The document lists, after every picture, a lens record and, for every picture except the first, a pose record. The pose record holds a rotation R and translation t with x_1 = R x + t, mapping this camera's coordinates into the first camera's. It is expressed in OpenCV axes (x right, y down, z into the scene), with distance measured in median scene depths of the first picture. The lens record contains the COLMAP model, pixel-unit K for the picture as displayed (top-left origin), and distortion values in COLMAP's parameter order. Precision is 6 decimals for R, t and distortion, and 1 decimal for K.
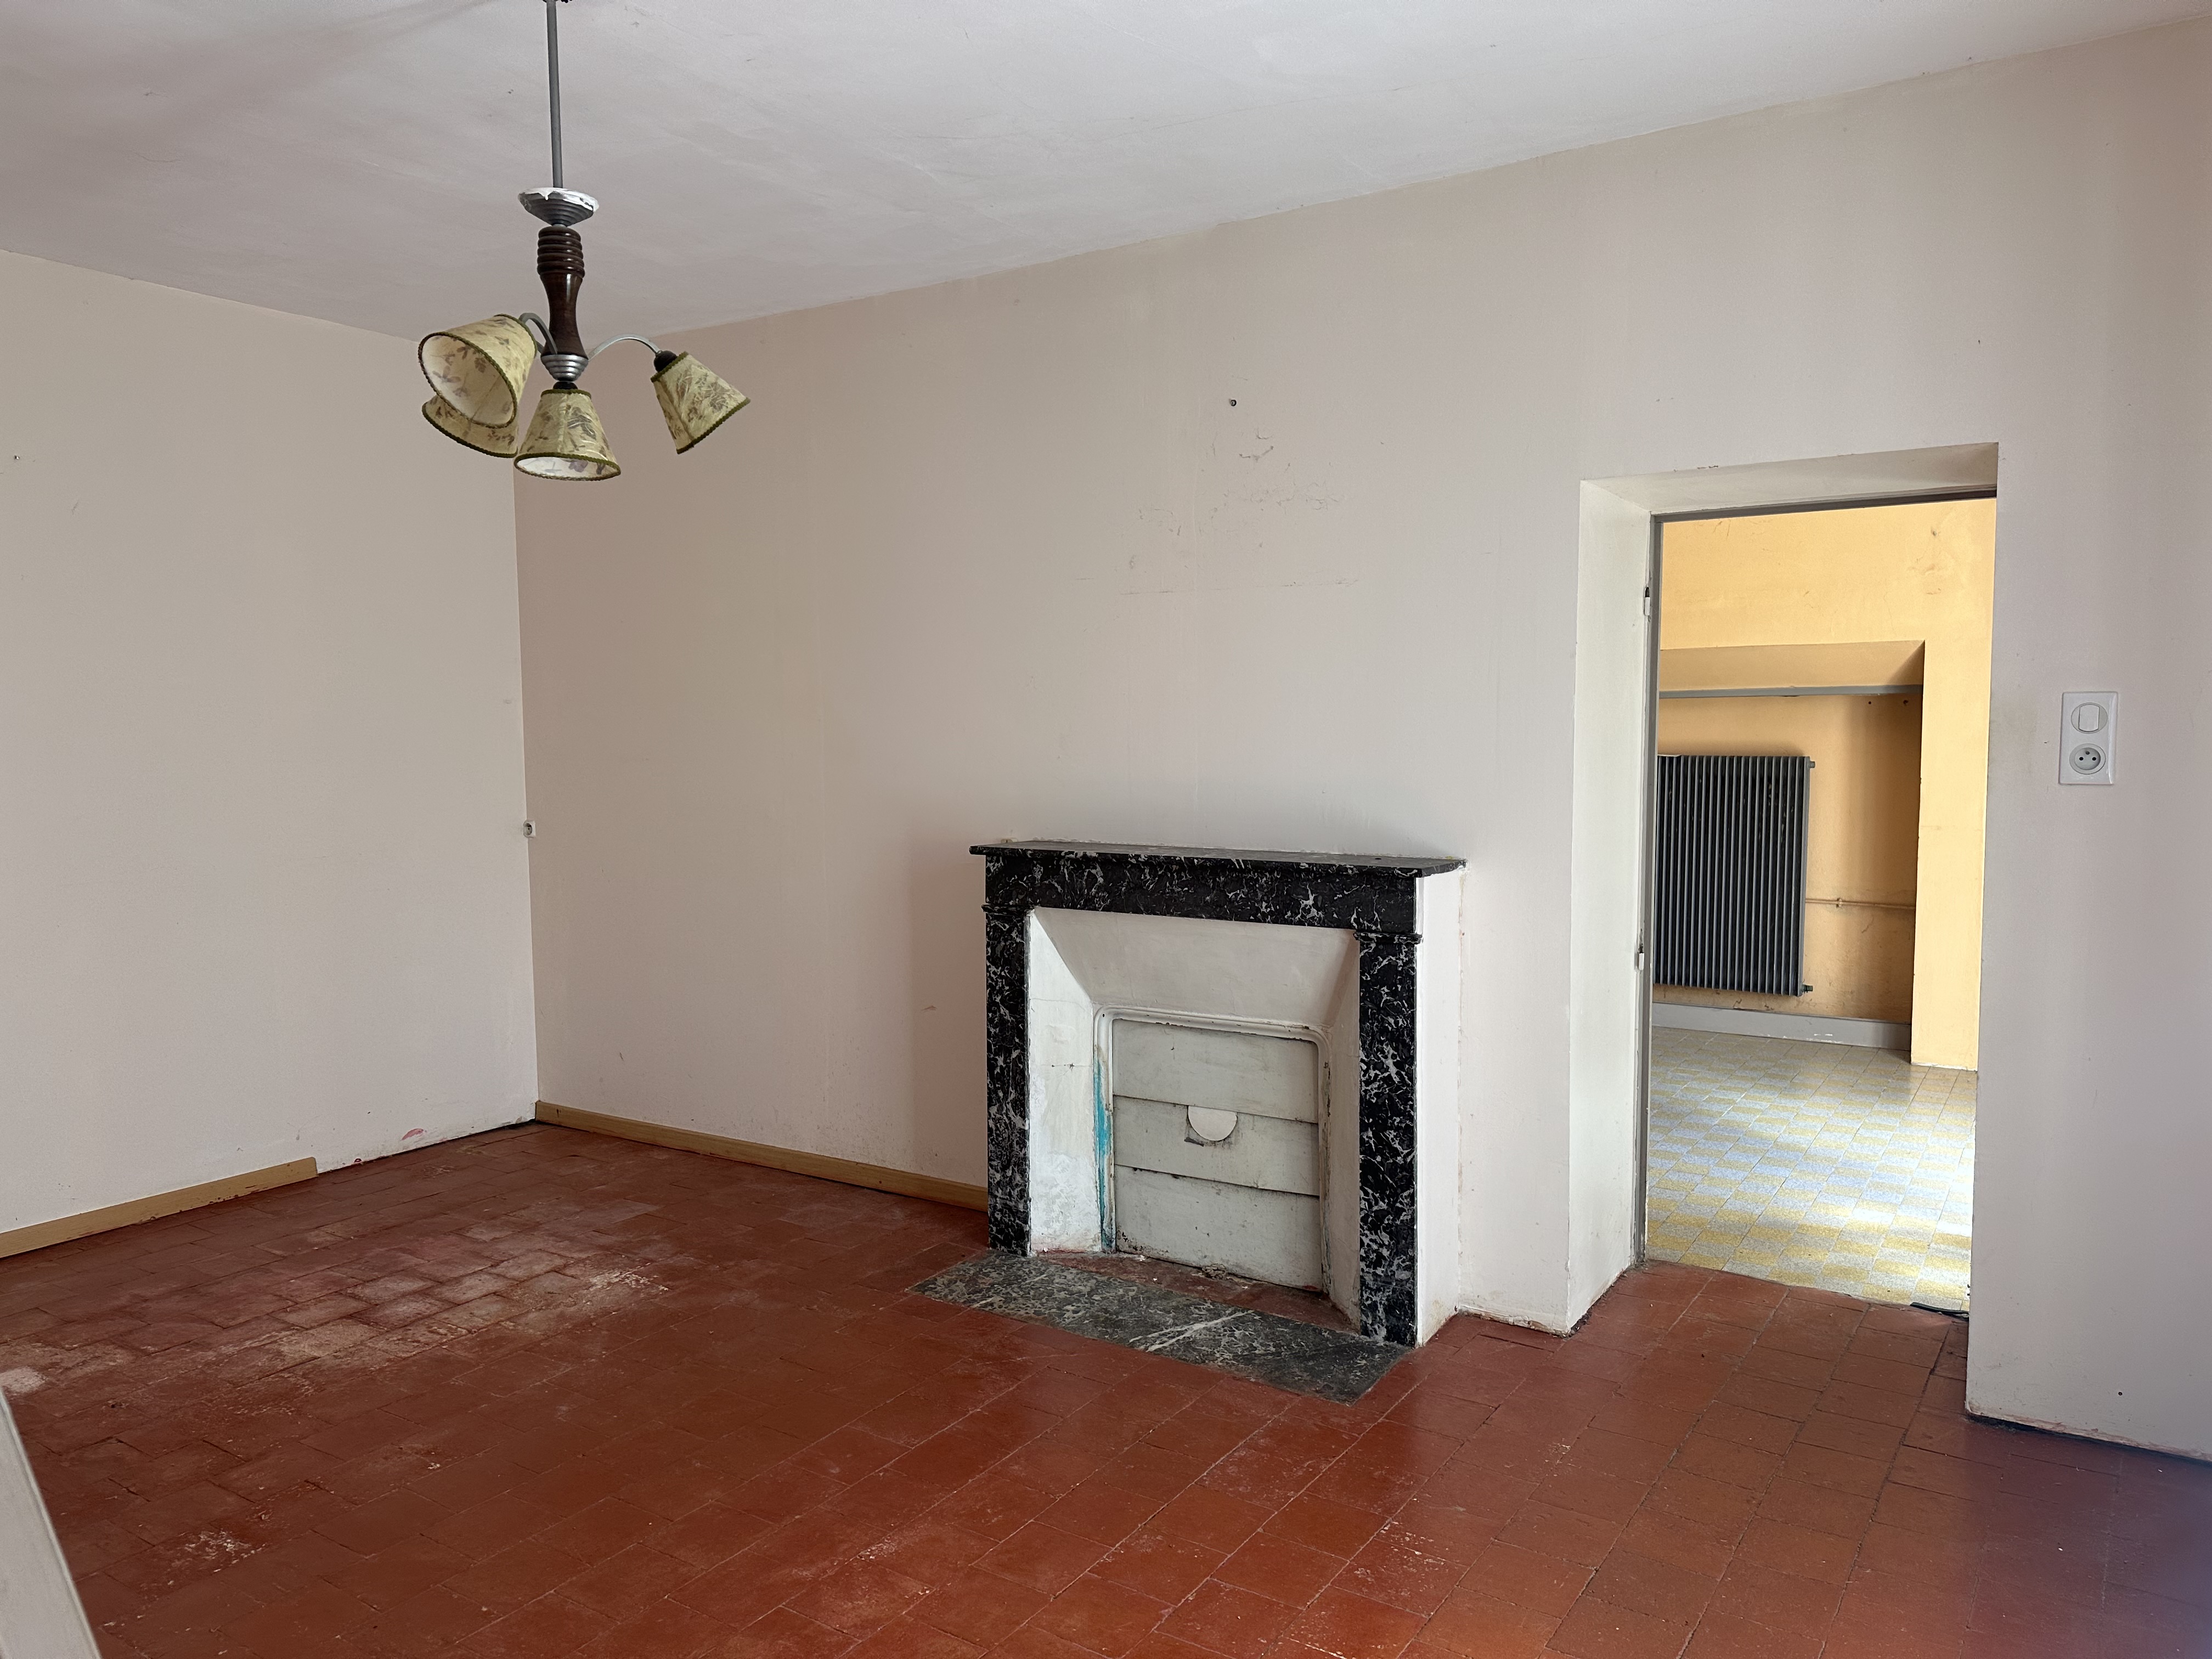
lens RADIAL K [[1547.9, 0, 1105.0], [0, 1547.9, 832.3], [0, 0, 1]] dist [0.061448, -0.074979]
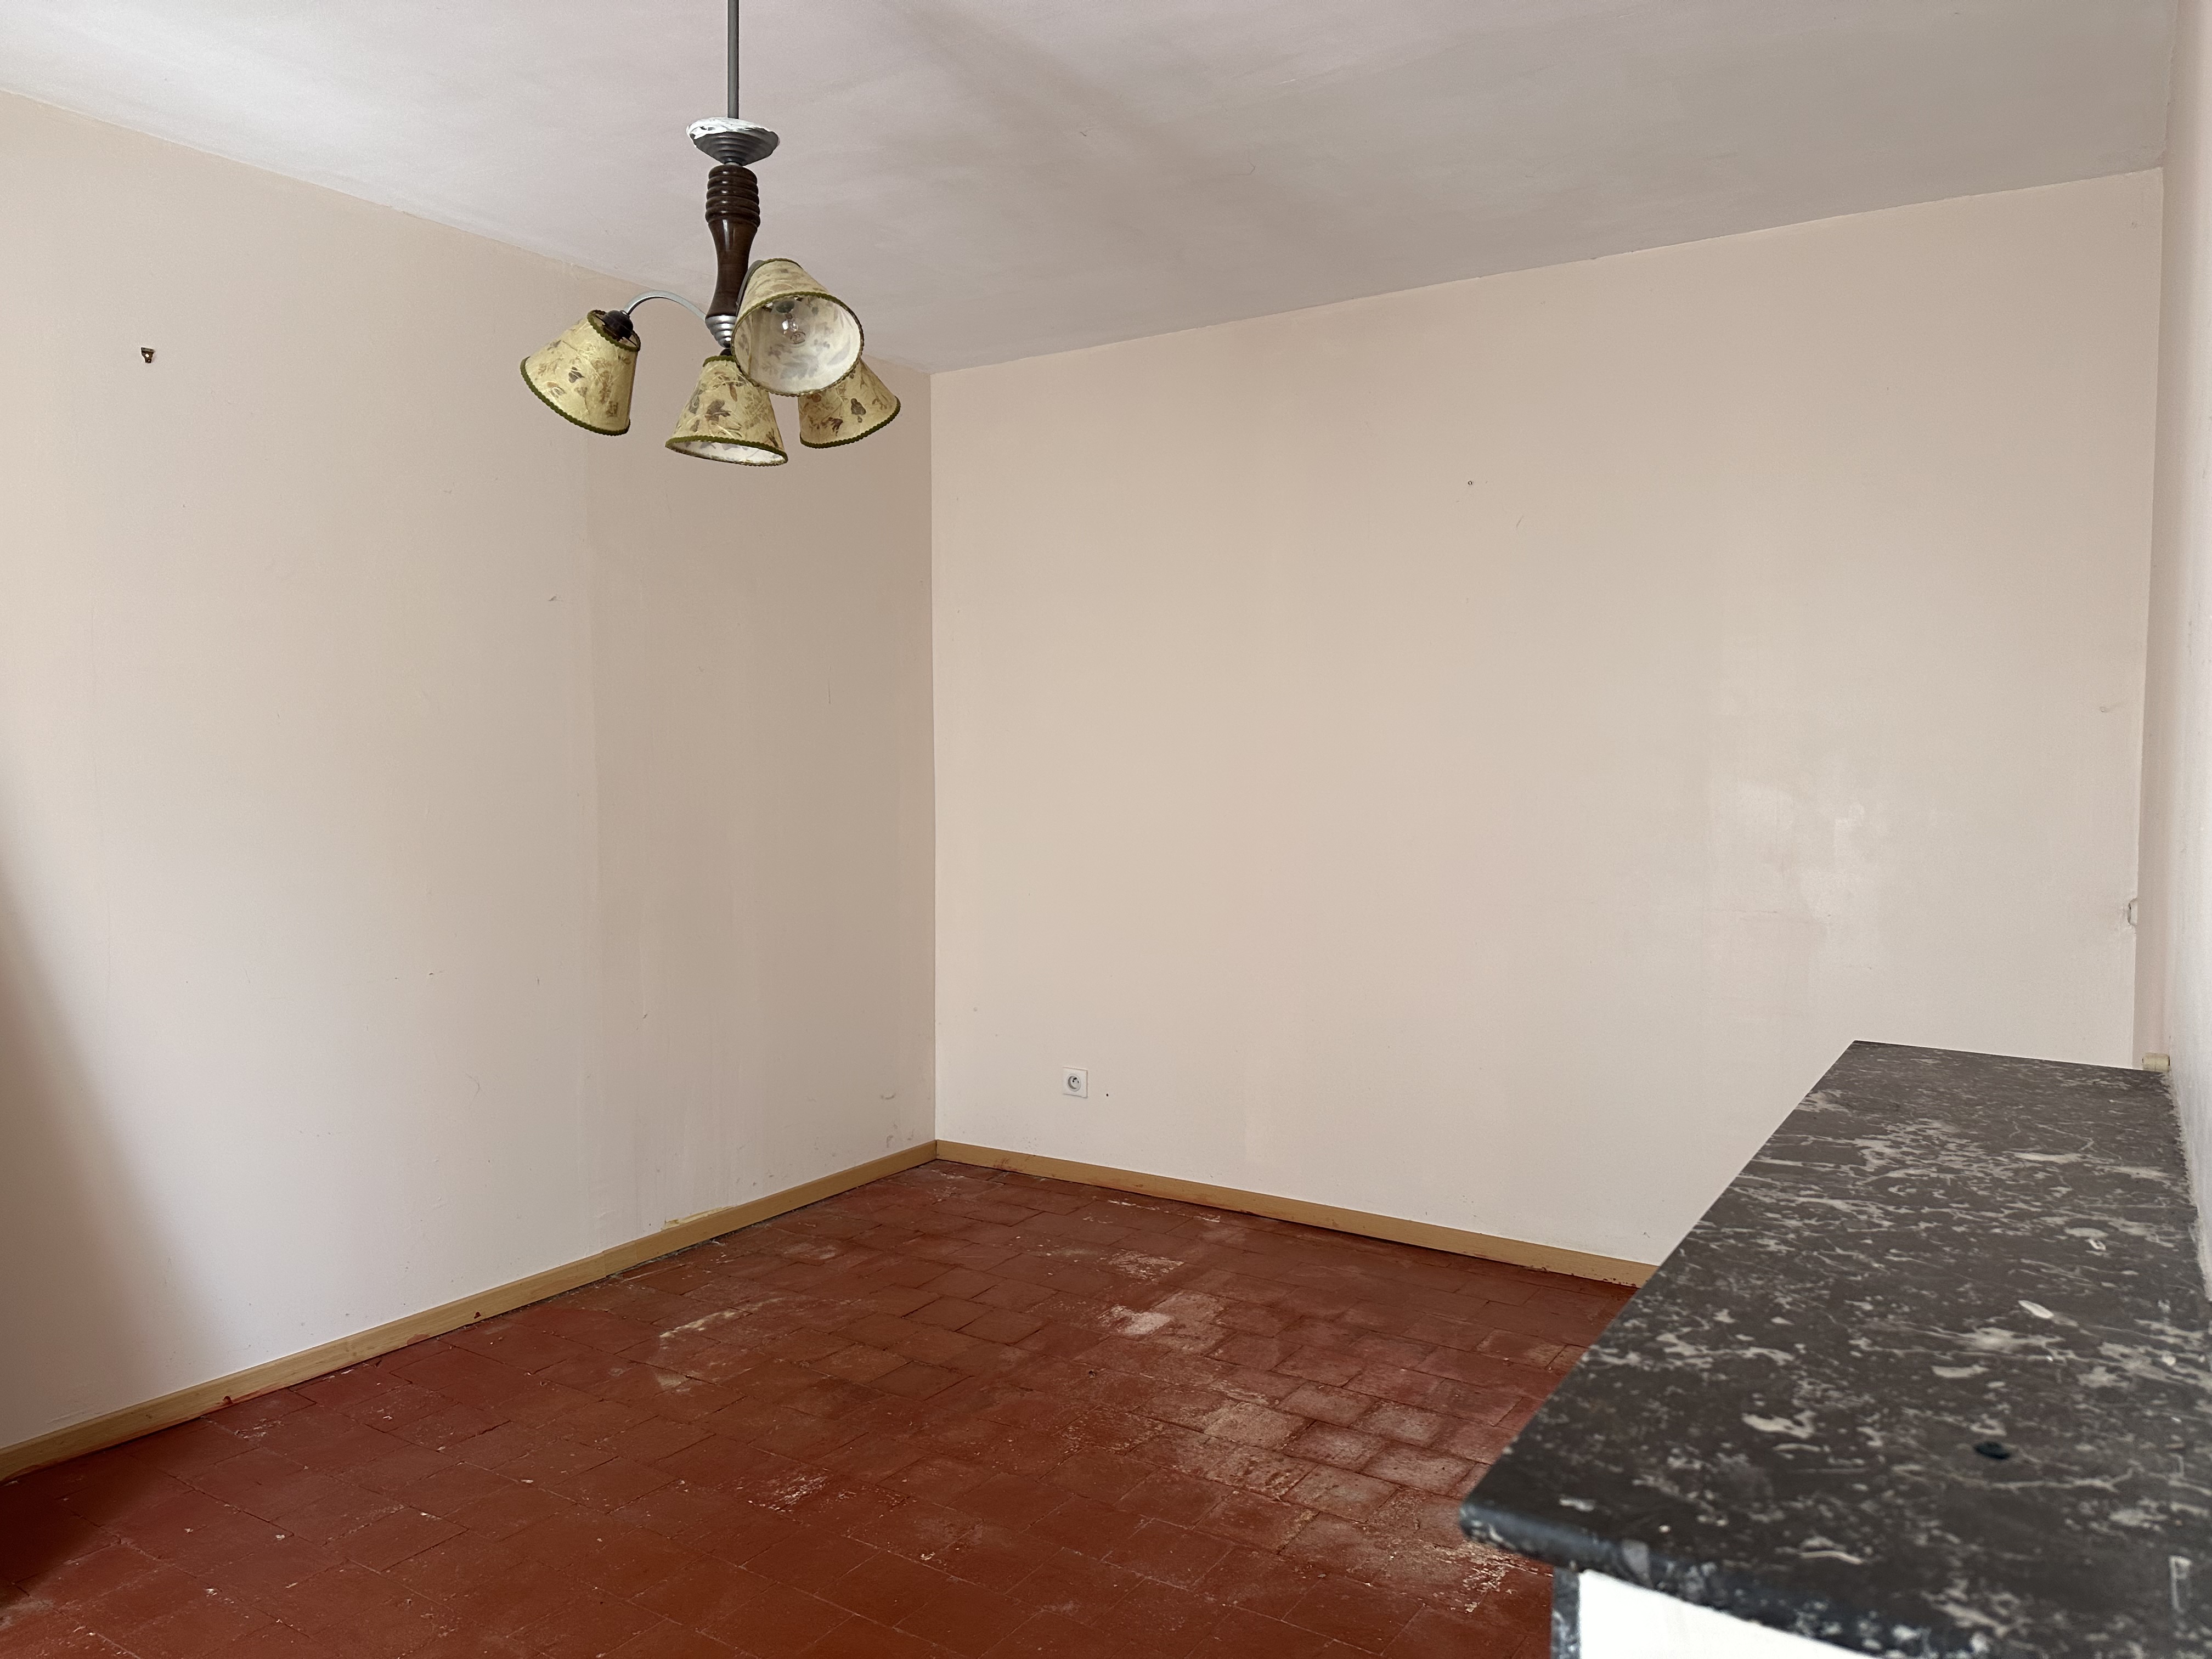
lens RADIAL K [[1547.9, 0, 1104.1], [0, 1547.9, 834.8], [0, 0, 1]] dist [0.061448, -0.074979]
pose [[0.061569, 0.081416, -0.994777, 0.362709], [-0.094052, 0.992706, 0.075426, -0.075104], [0.993662, 0.088917, 0.068777, 0.802338]]
